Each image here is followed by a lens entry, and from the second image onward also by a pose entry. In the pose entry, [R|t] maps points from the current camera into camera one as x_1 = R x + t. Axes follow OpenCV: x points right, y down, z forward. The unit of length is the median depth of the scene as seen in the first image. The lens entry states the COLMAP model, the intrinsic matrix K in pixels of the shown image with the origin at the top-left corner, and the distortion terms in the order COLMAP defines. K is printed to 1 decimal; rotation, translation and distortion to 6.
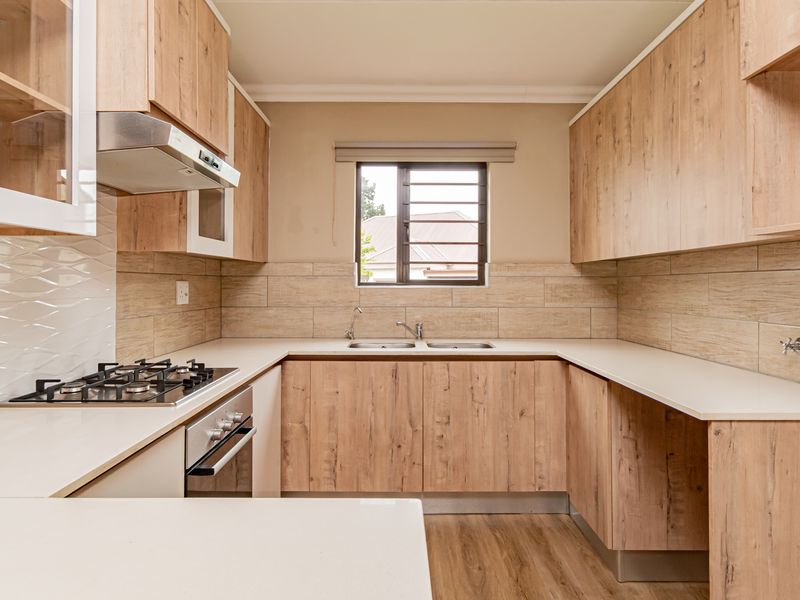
lens RADIAL K [[476.3, 0, 398.8], [0, 476.3, 280.7], [0, 0, 1]] dist [0.007410, 0.003138]
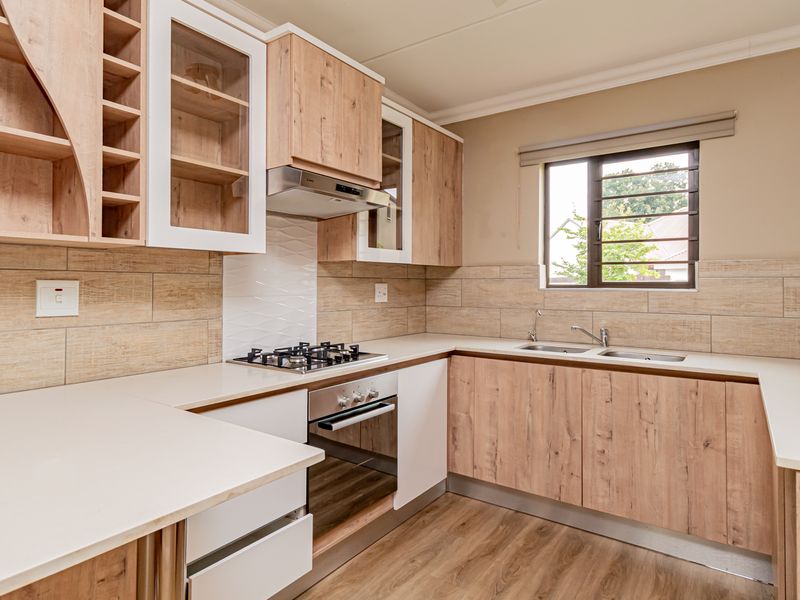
lens RADIAL K [[476.3, 0, 398.8], [0, 476.3, 280.7], [0, 0, 1]] dist [0.007410, 0.003138]
pose [[0.815757, -0.004767, -0.578375, 0.302476], [0.001948, 0.999983, -0.005495, 0.000204], [0.578391, 0.003356, 0.815753, 0.017429]]
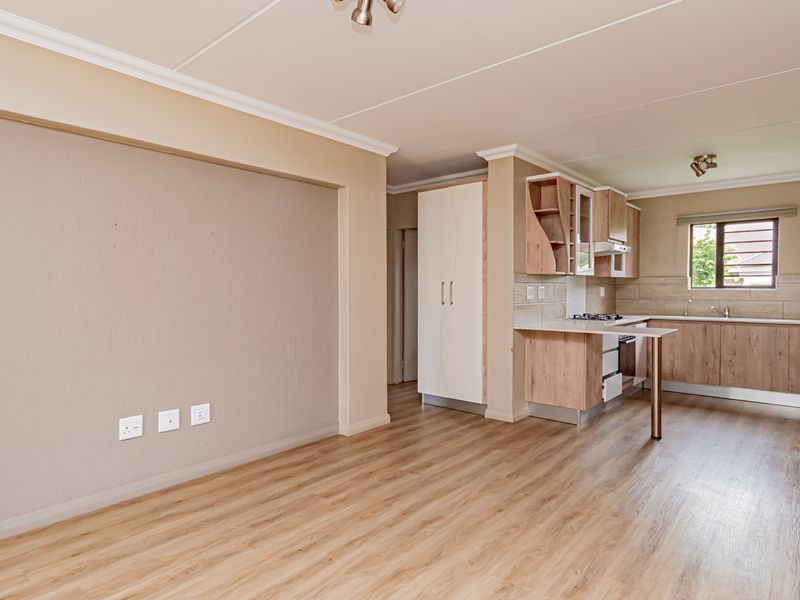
lens RADIAL K [[477.1, 0, 399.5], [0, 477.1, 295.1], [0, 0, 1]] dist [0.005264, 0.003295]
pose [[0.755574, 0.008539, -0.655008, 0.363599], [0.004951, 0.999812, 0.018745, -0.007472], [0.655045, -0.017406, 0.755390, -1.530808]]
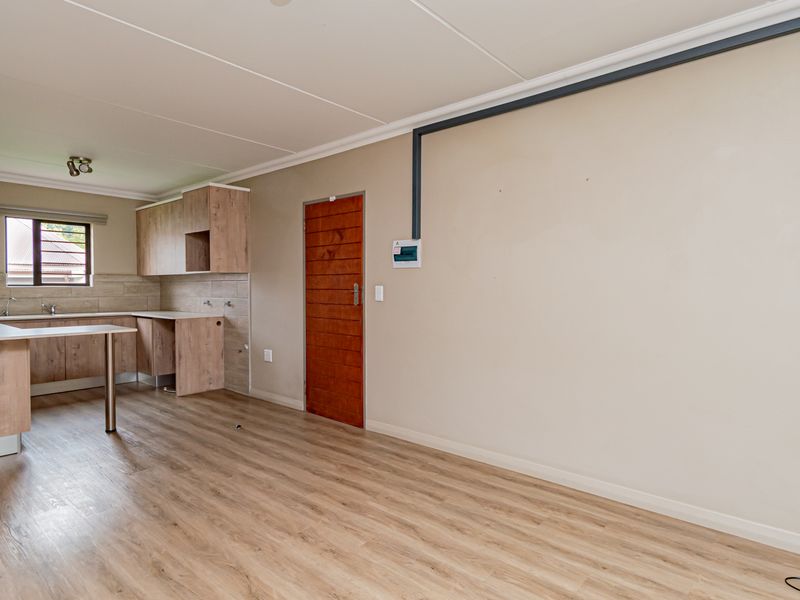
lens RADIAL K [[477.1, 0, 399.5], [0, 477.1, 295.1], [0, 0, 1]] dist [0.005264, 0.003295]
pose [[0.649432, -0.012558, 0.760316, -0.617238], [-0.006718, 0.999730, 0.022251, -0.006776], [-0.760390, -0.019558, 0.649172, -1.576508]]
